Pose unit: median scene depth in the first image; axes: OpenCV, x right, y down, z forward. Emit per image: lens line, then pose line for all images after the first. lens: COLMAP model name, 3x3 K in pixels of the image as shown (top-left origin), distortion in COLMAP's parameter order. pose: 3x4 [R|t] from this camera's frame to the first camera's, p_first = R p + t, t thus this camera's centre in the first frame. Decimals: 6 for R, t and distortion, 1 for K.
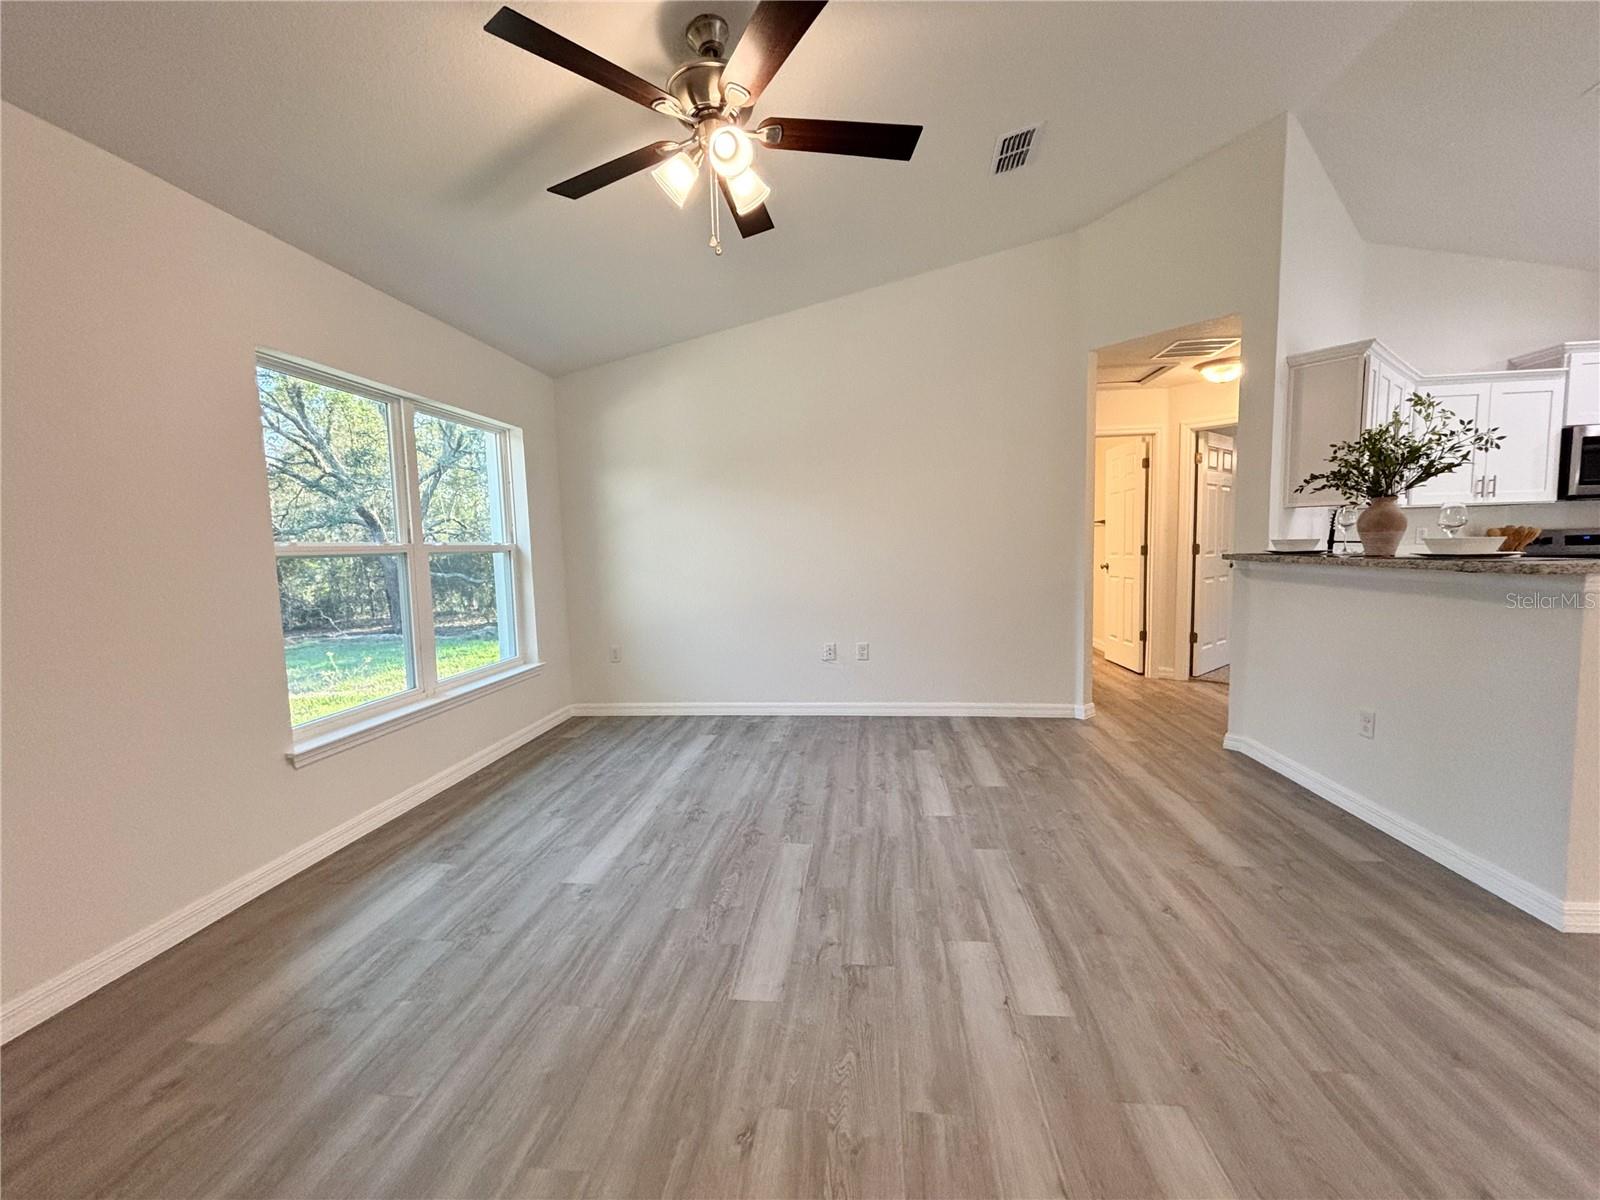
lens RADIAL K [[686.0, 0, 811.5], [0, 686.0, 597.8], [0, 0, 1]] dist [0.002211, 0.000826]
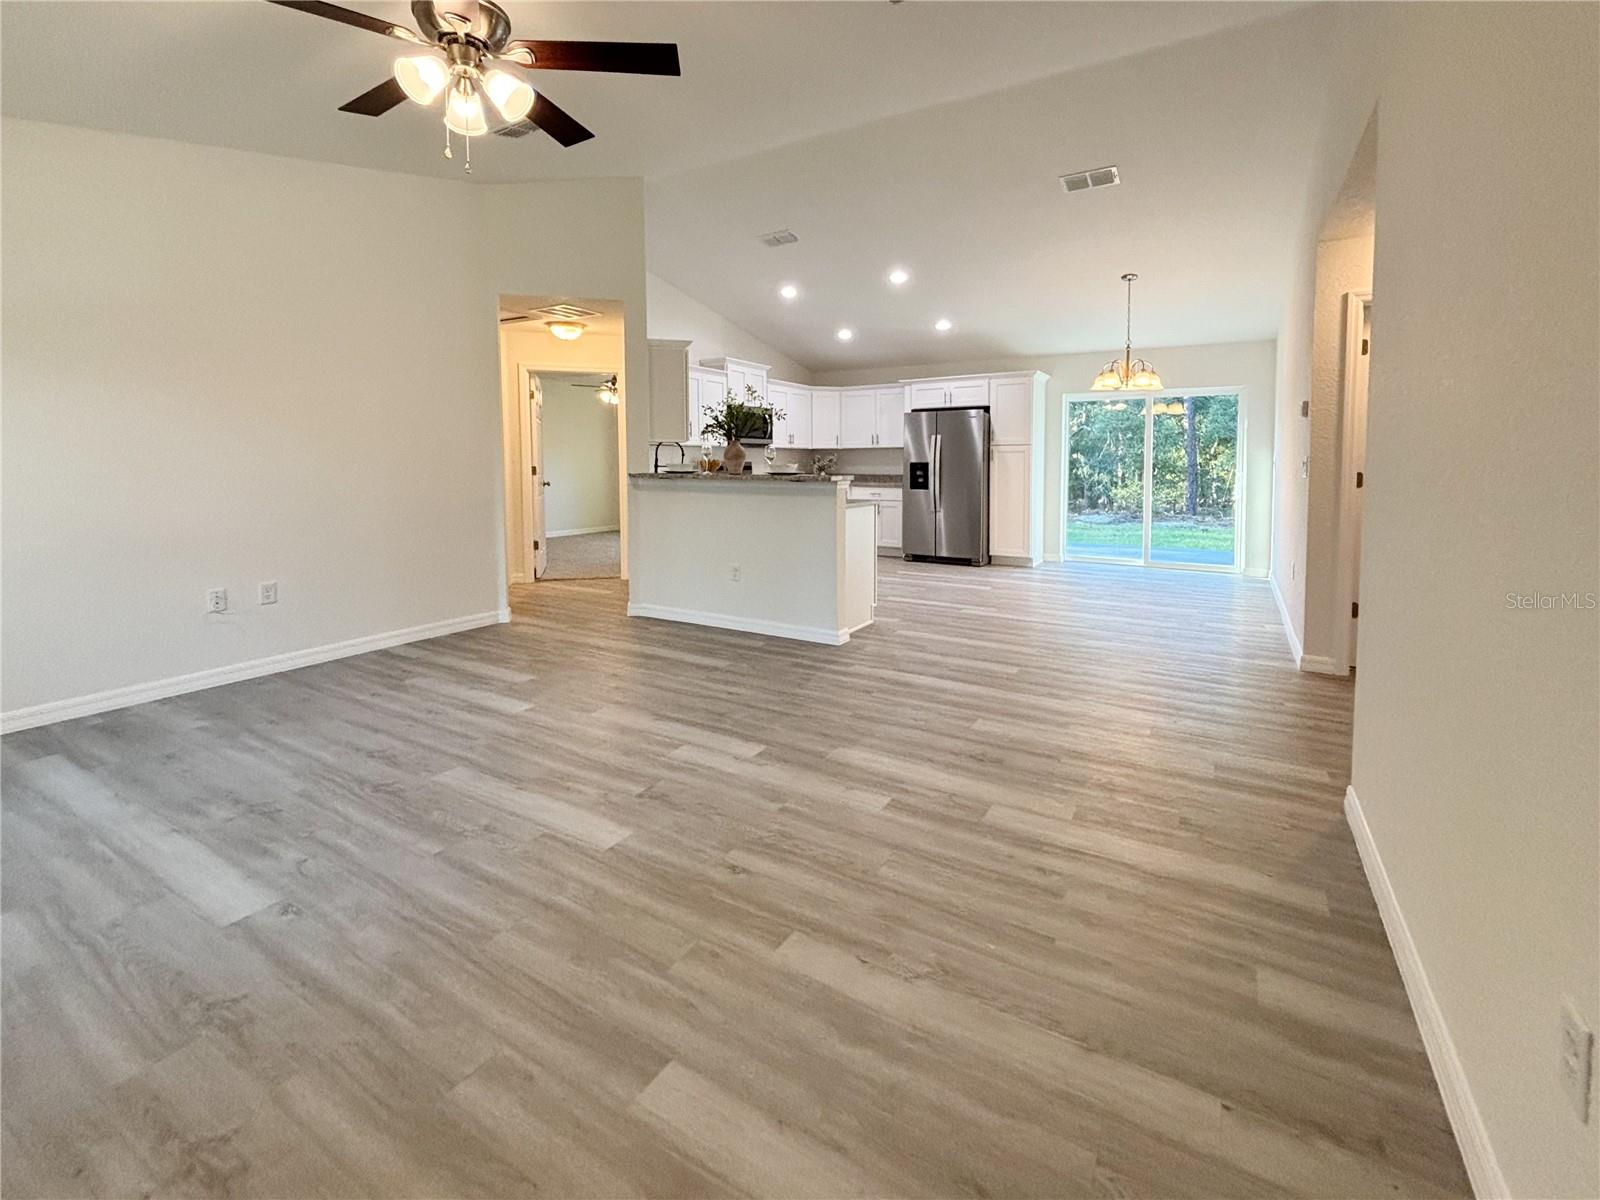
lens RADIAL K [[726.5, 0, 834.9], [0, 726.5, 480.1], [0, 0, 1]] dist [0.002031, 0.001702]
pose [[0.367482, 0.001808, 0.930029, -0.611811], [0.066553, 0.997383, -0.028235, 0.018325], [-0.927646, 0.072272, 0.366400, 0.089687]]
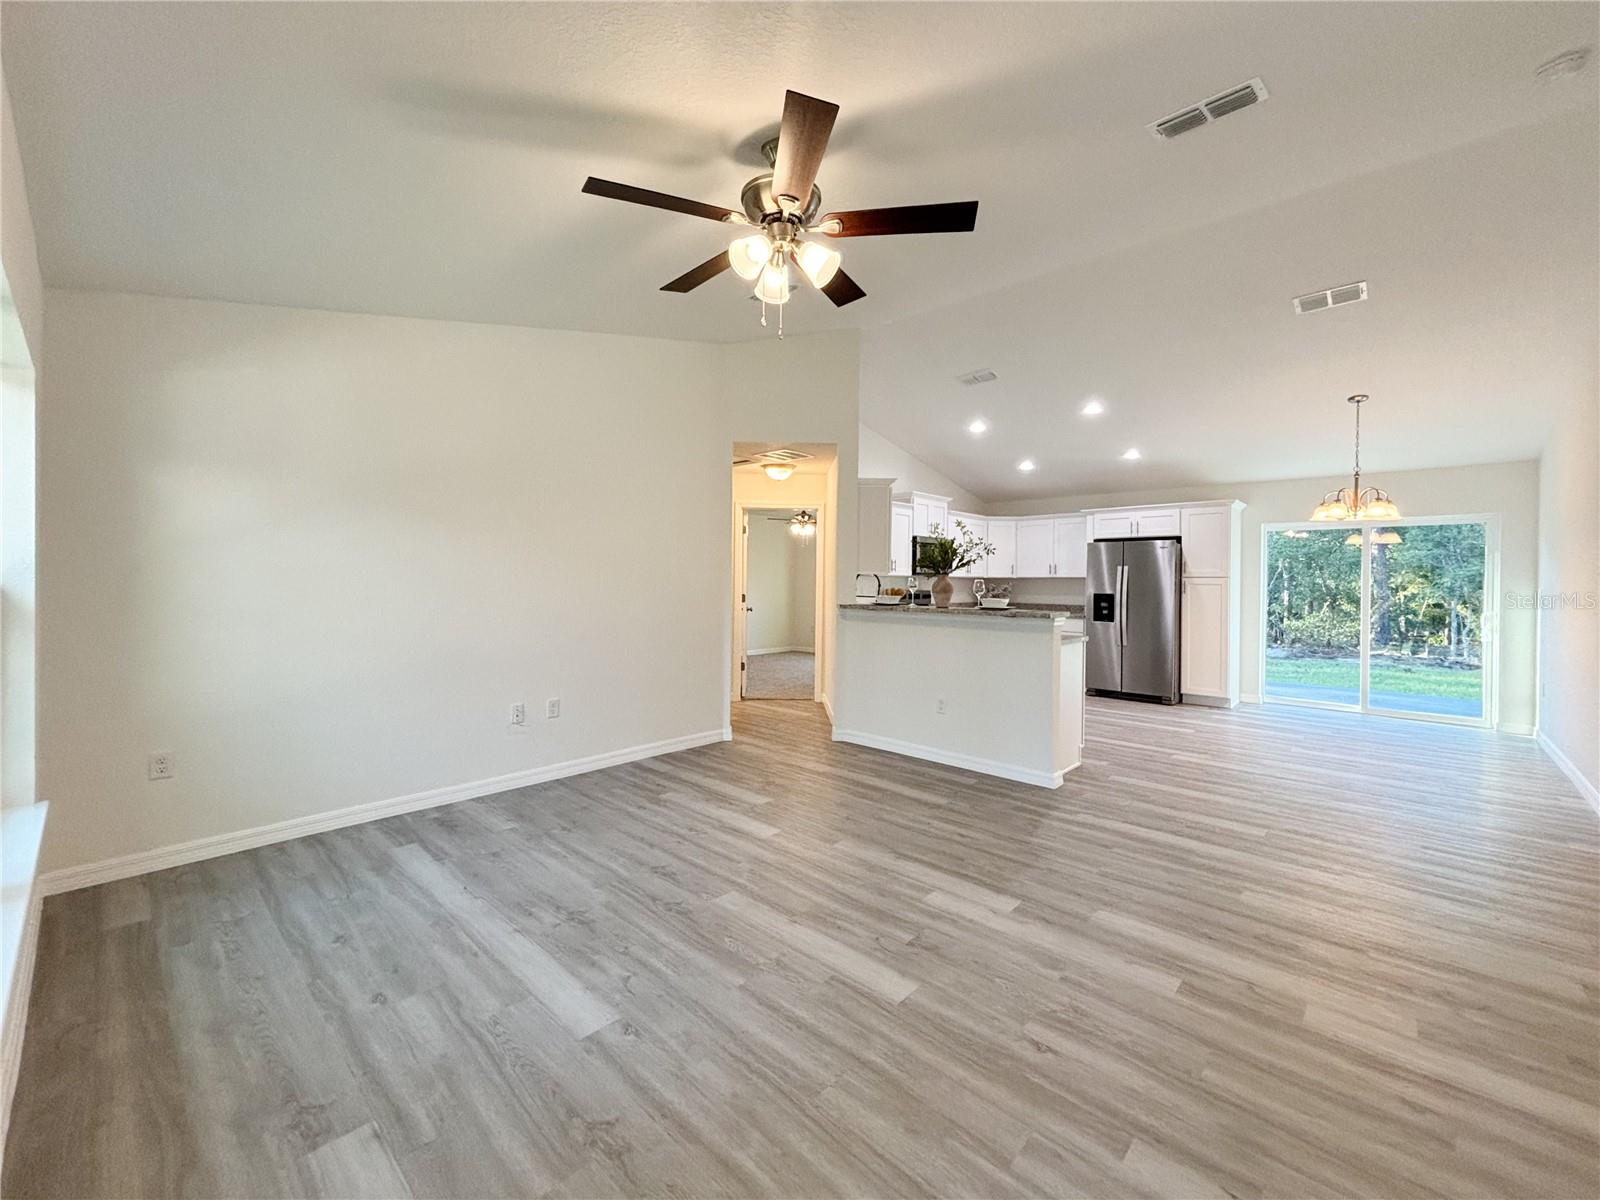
lens RADIAL K [[686.0, 0, 815.0], [0, 686.0, 578.4], [0, 0, 1]] dist [0.002211, 0.000826]
pose [[0.556144, 0.034073, 0.830387, -0.645326], [0.039590, 0.996939, -0.067422, -0.025226], [-0.830142, 0.070371, 0.553093, 0.242510]]
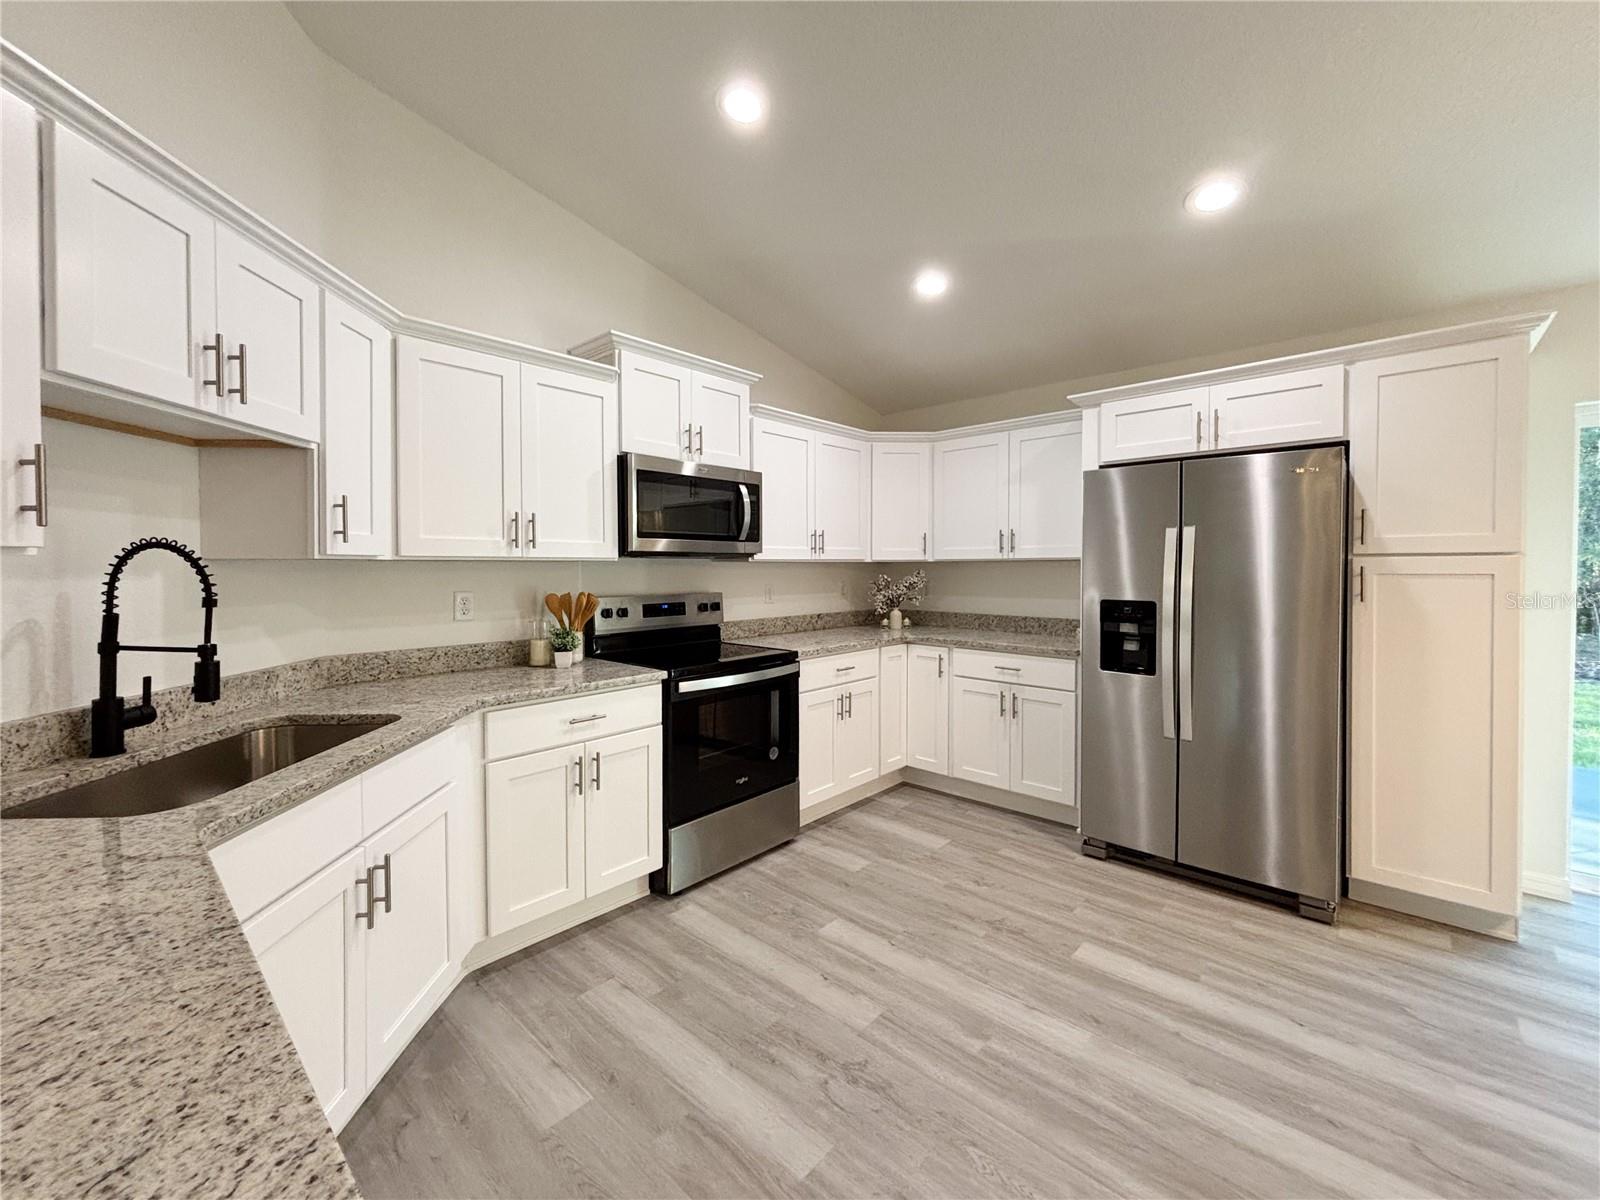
lens RADIAL K [[686.0, 0, 832.9], [0, 686.0, 572.9], [0, 0, 1]] dist [0.002211, 0.000826]
pose [[0.544287, 0.017271, 0.838721, 0.717185], [0.050787, 0.997276, -0.053494, -0.089353], [-0.837360, 0.071712, 0.541927, 0.514508]]
